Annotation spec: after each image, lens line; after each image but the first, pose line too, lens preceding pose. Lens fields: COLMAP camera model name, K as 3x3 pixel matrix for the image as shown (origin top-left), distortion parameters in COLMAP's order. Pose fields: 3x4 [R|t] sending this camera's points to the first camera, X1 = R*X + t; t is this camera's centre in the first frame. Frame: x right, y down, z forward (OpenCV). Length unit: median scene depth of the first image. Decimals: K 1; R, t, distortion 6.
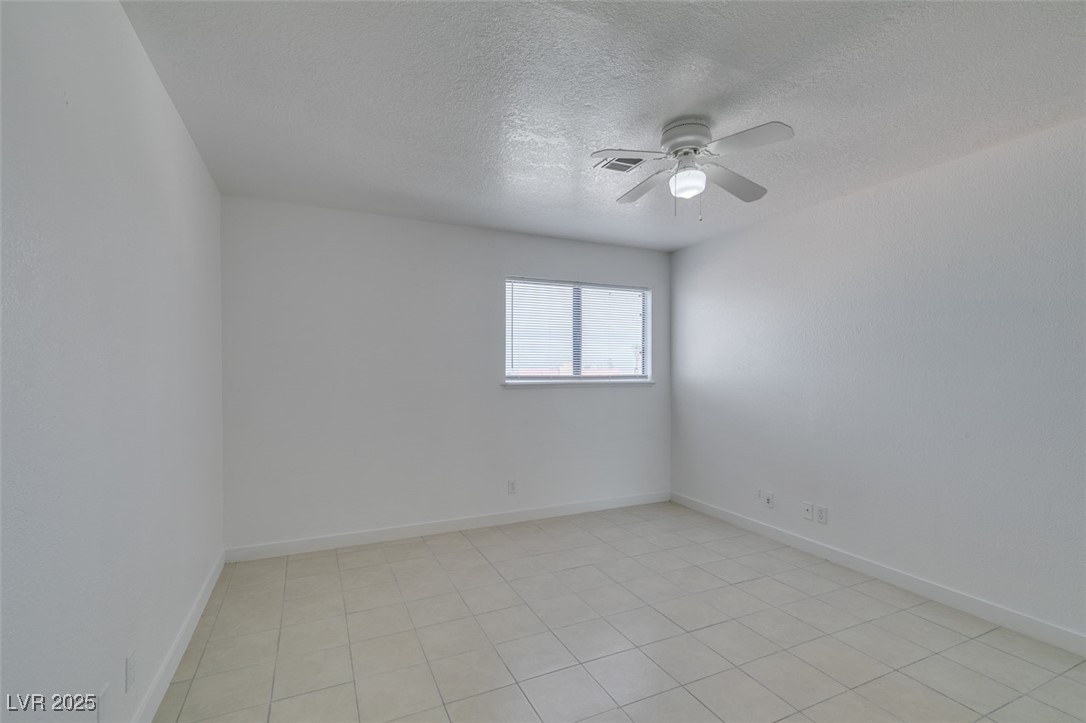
lens RADIAL K [[484.1, 0, 541.6], [0, 484.1, 368.3], [0, 0, 1]] dist [0.003261, -0.000690]
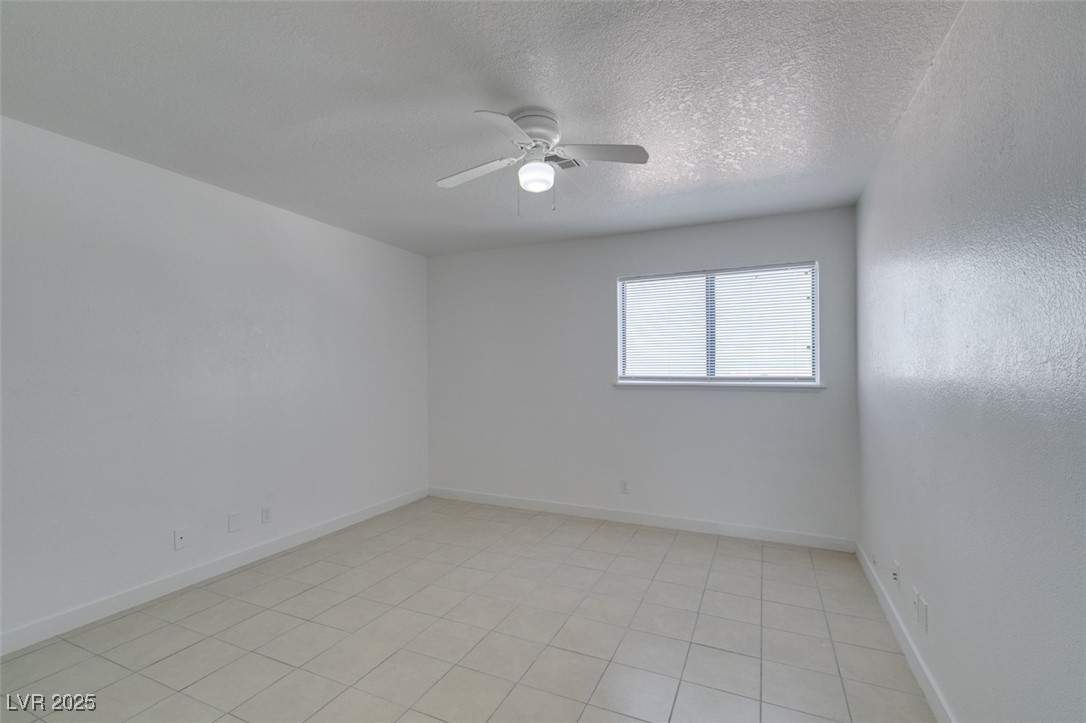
lens RADIAL K [[484.1, 0, 541.6], [0, 484.1, 368.3], [0, 0, 1]] dist [0.003261, -0.000690]
pose [[0.646461, -0.005181, -0.762930, 0.545556], [0.003821, 0.999986, -0.003553, 0.001731], [0.762938, -0.000618, 0.646472, 0.198995]]
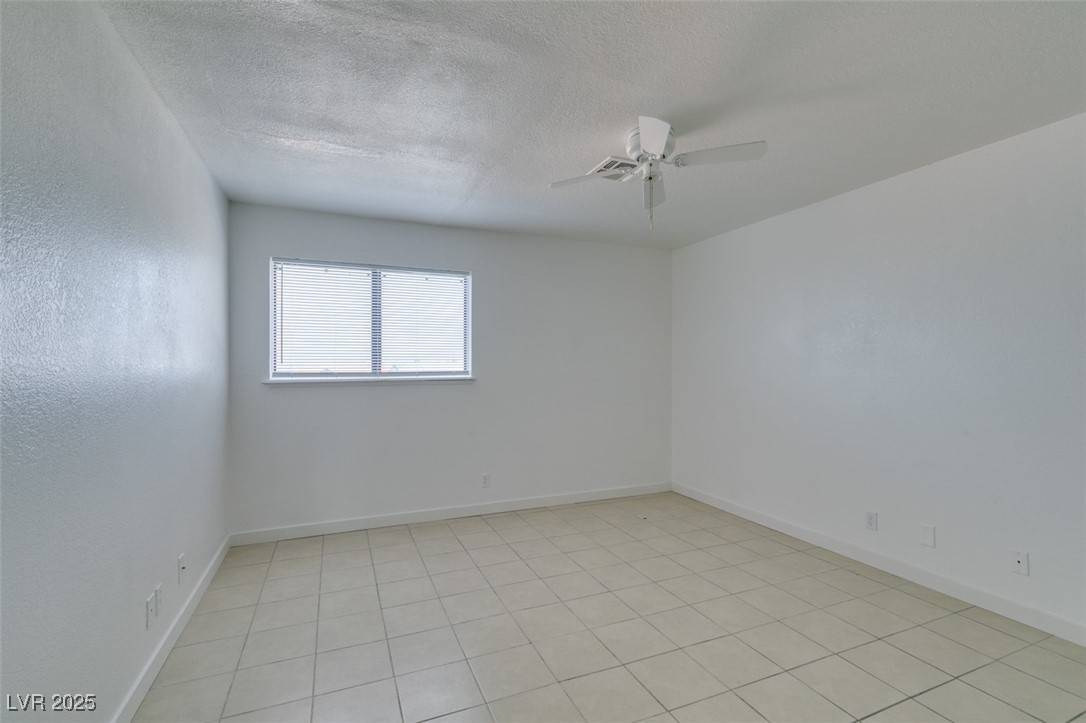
lens RADIAL K [[484.1, 0, 541.6], [0, 484.1, 368.3], [0, 0, 1]] dist [0.003261, -0.000690]
pose [[0.999494, -0.003671, -0.031606, 0.400928], [0.003974, 0.999947, 0.009525, 0.001409], [0.031569, -0.009646, 0.999455, 0.131329]]
